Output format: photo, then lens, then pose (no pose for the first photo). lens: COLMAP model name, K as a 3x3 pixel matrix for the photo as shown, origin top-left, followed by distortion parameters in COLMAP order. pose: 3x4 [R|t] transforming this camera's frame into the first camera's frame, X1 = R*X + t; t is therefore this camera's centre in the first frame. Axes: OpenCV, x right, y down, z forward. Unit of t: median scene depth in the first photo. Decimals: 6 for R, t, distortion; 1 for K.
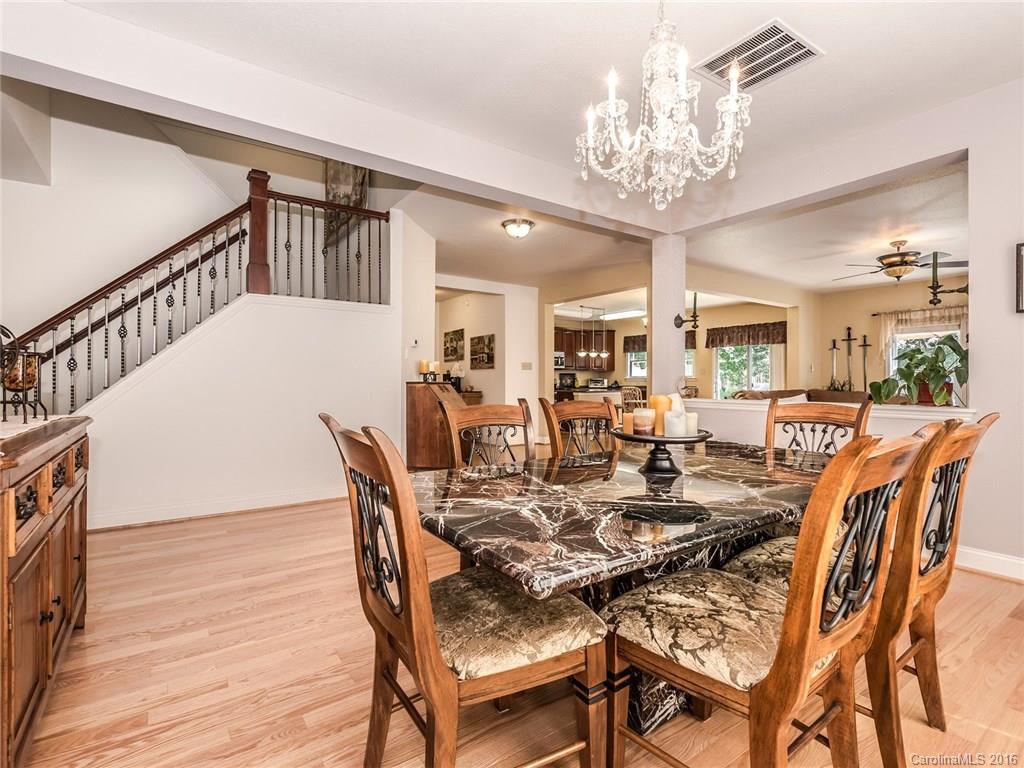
lens RADIAL K [[498.1, 0, 512.0], [0, 498.1, 384.0], [0, 0, 1]] dist [0.000359, -0.000071]
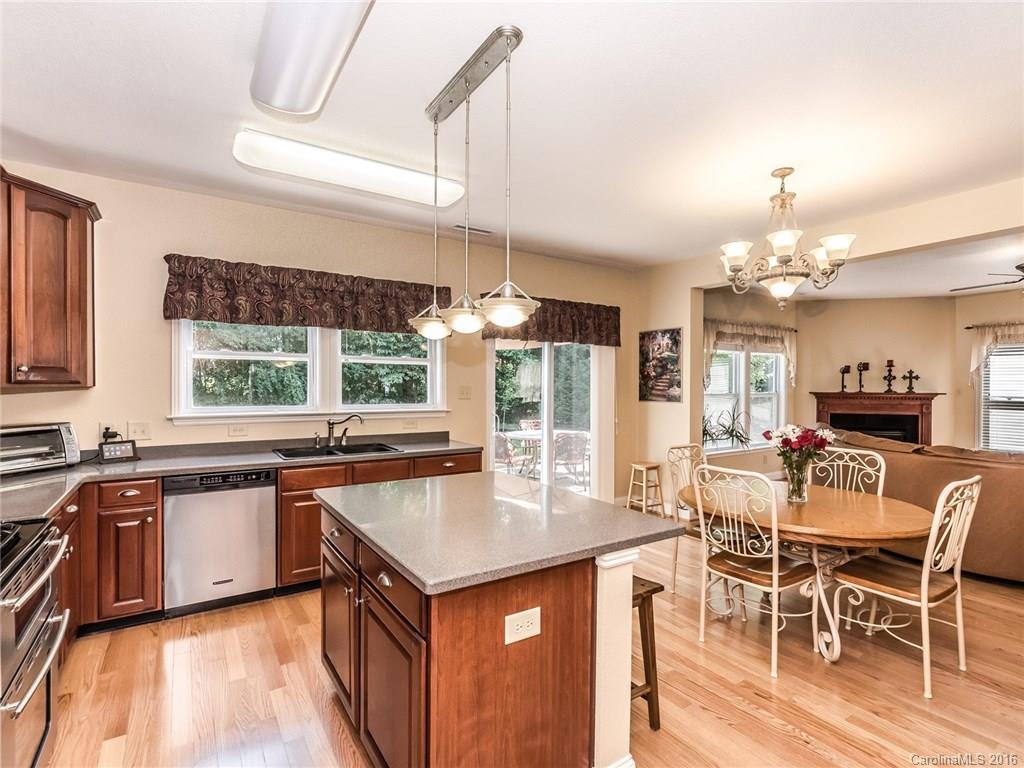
lens RADIAL K [[498.1, 0, 512.0], [0, 498.1, 384.0], [0, 0, 1]] dist [0.000359, -0.000071]
pose [[0.018495, -0.011260, 0.999766, -0.026570], [-0.006156, 0.999916, 0.011375, -0.048779], [-0.999810, -0.006365, 0.018425, 1.228762]]
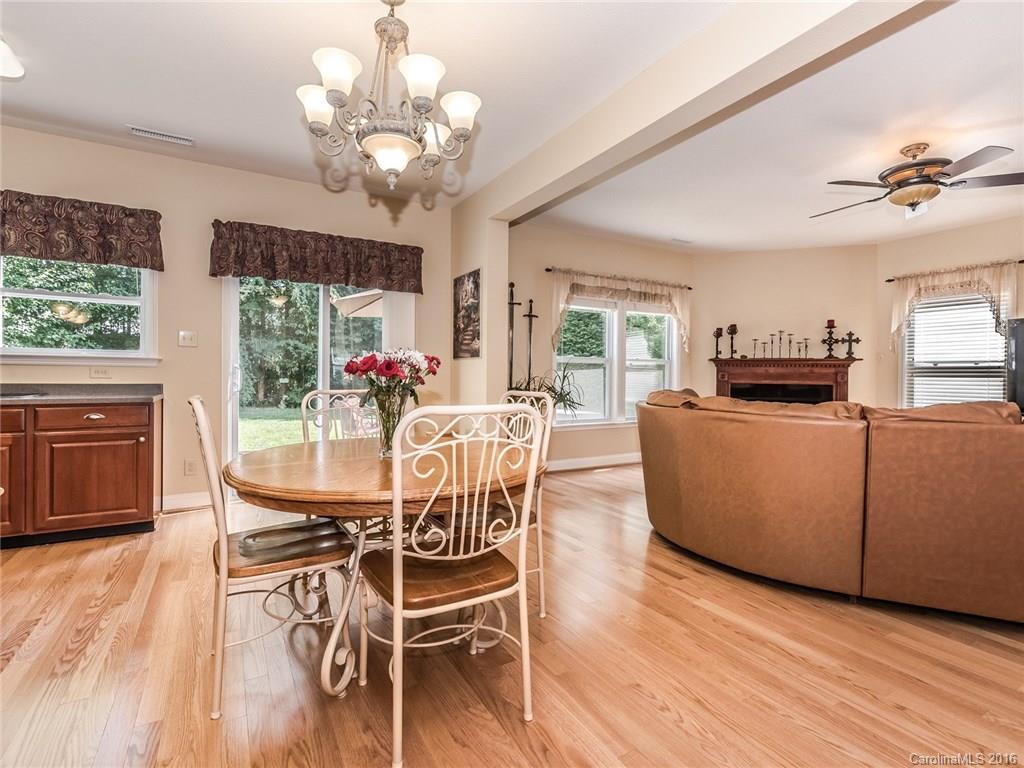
lens RADIAL K [[487.8, 0, 506.0], [0, 487.8, 375.2], [0, 0, 1]] dist [0.000191, 0.000076]
pose [[0.081244, -0.009012, 0.996653, 0.088878], [-0.008611, 0.999915, 0.009743, -0.007695], [-0.996657, -0.009374, 0.081160, 0.969111]]
